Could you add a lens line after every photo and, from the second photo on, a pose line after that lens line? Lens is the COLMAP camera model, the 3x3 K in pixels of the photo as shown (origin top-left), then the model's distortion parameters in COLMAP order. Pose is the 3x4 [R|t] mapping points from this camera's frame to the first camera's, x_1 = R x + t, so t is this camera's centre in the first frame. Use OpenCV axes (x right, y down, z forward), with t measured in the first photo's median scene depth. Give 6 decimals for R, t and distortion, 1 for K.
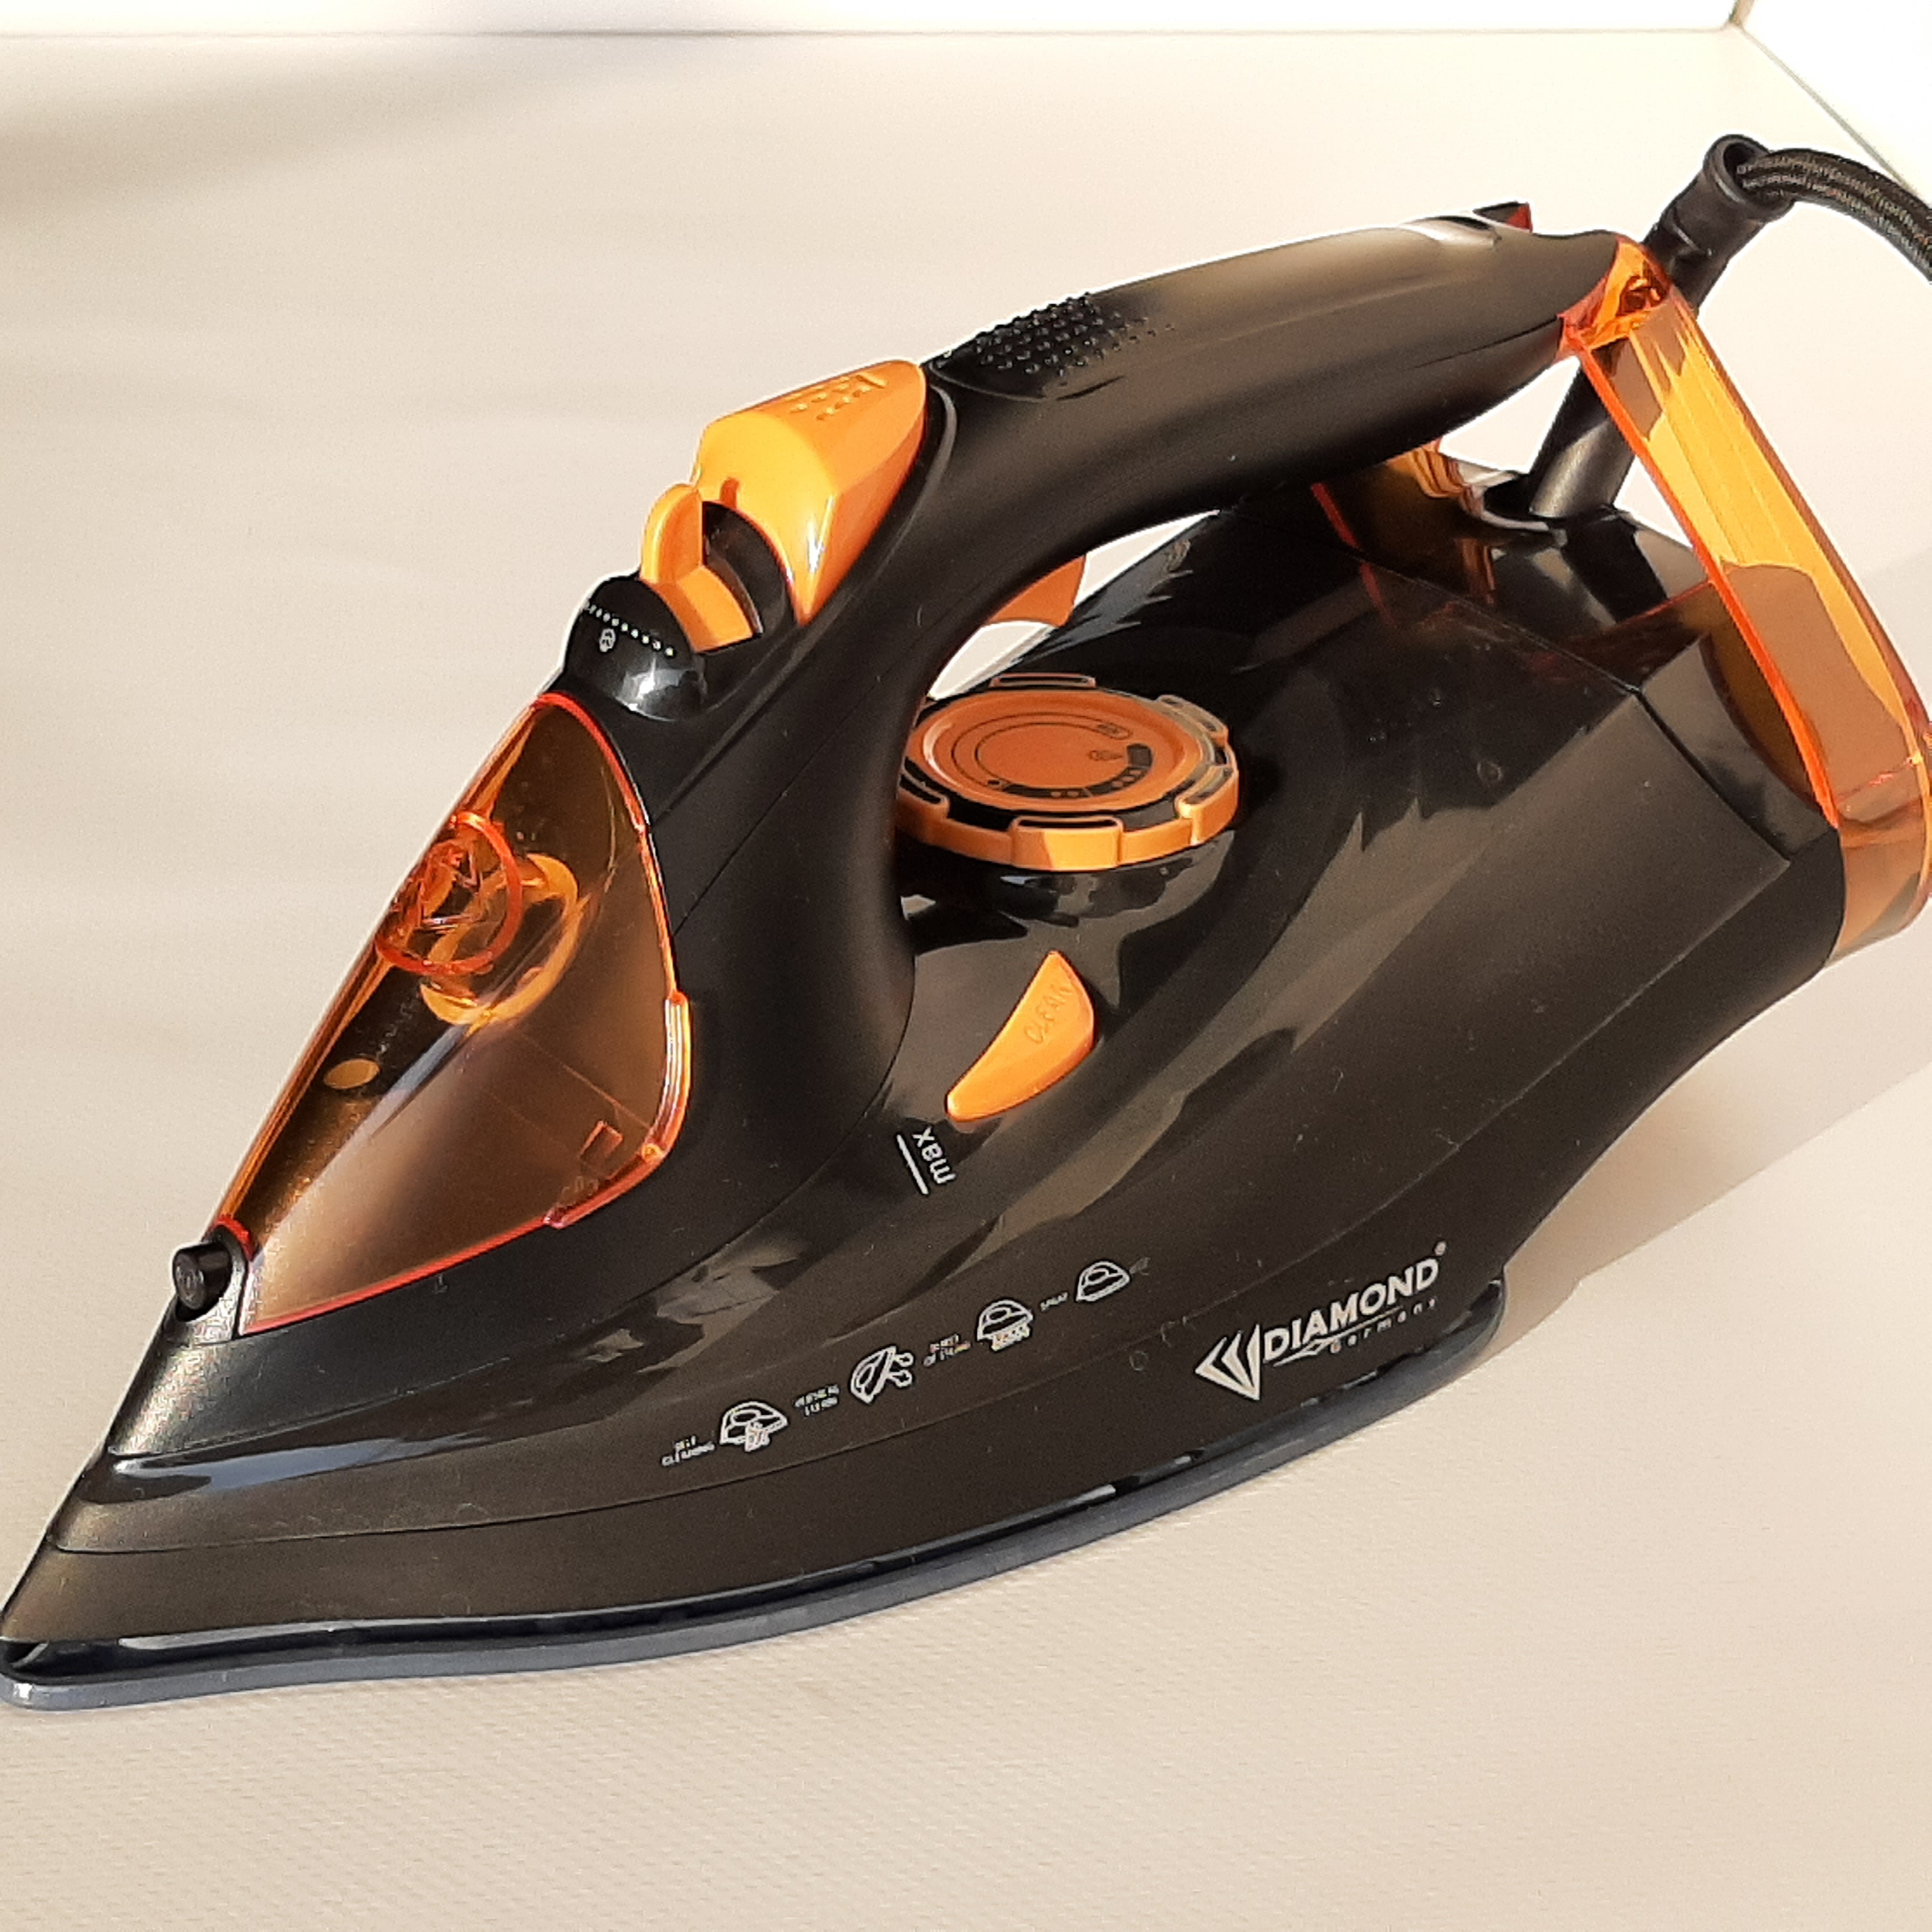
lens RADIAL K [[3702.0, 0, 952.5], [0, 3702.0, 974.7], [0, 0, 1]] dist [0.153126, 0.000000]
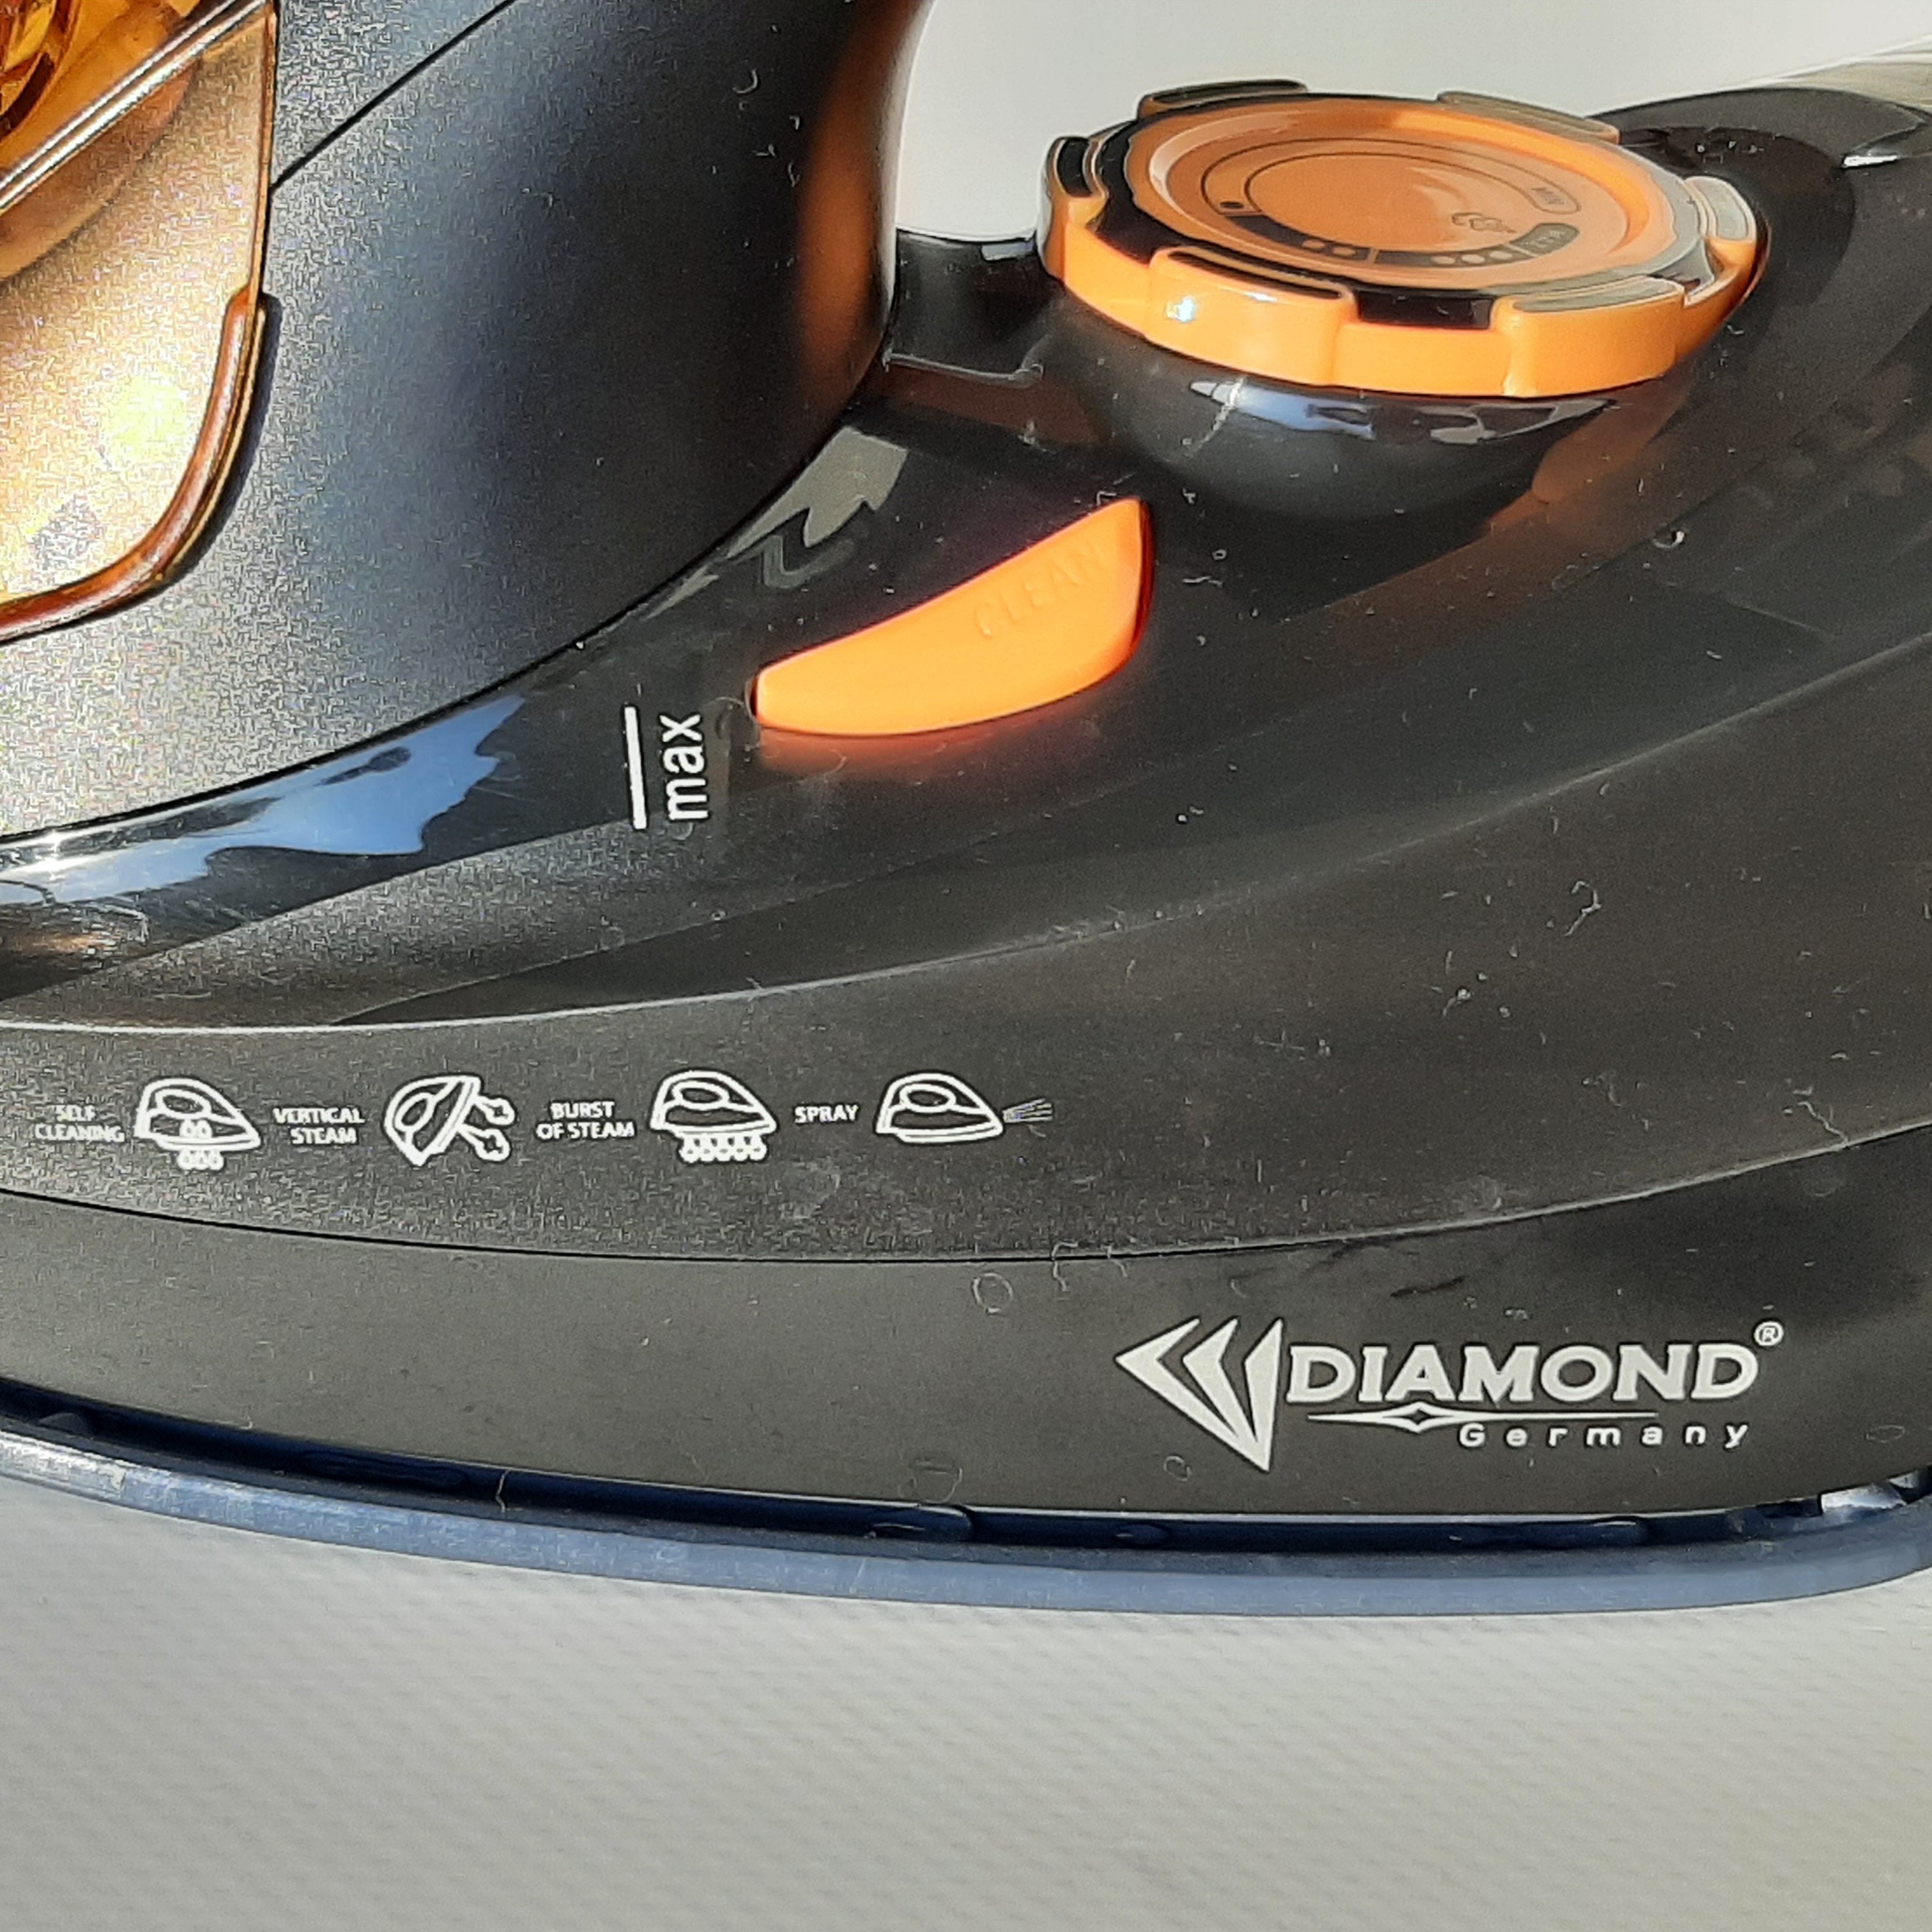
lens RADIAL K [[3702.0, 0, 969.2], [0, 3702.0, 965.8], [0, 0, 1]] dist [0.153126, 0.000000]
pose [[0.837140, 0.301181, -0.456604, 0.274279], [-0.300599, 0.950719, 0.075985, 0.023668], [0.456988, 0.073645, 0.886419, 0.554123]]
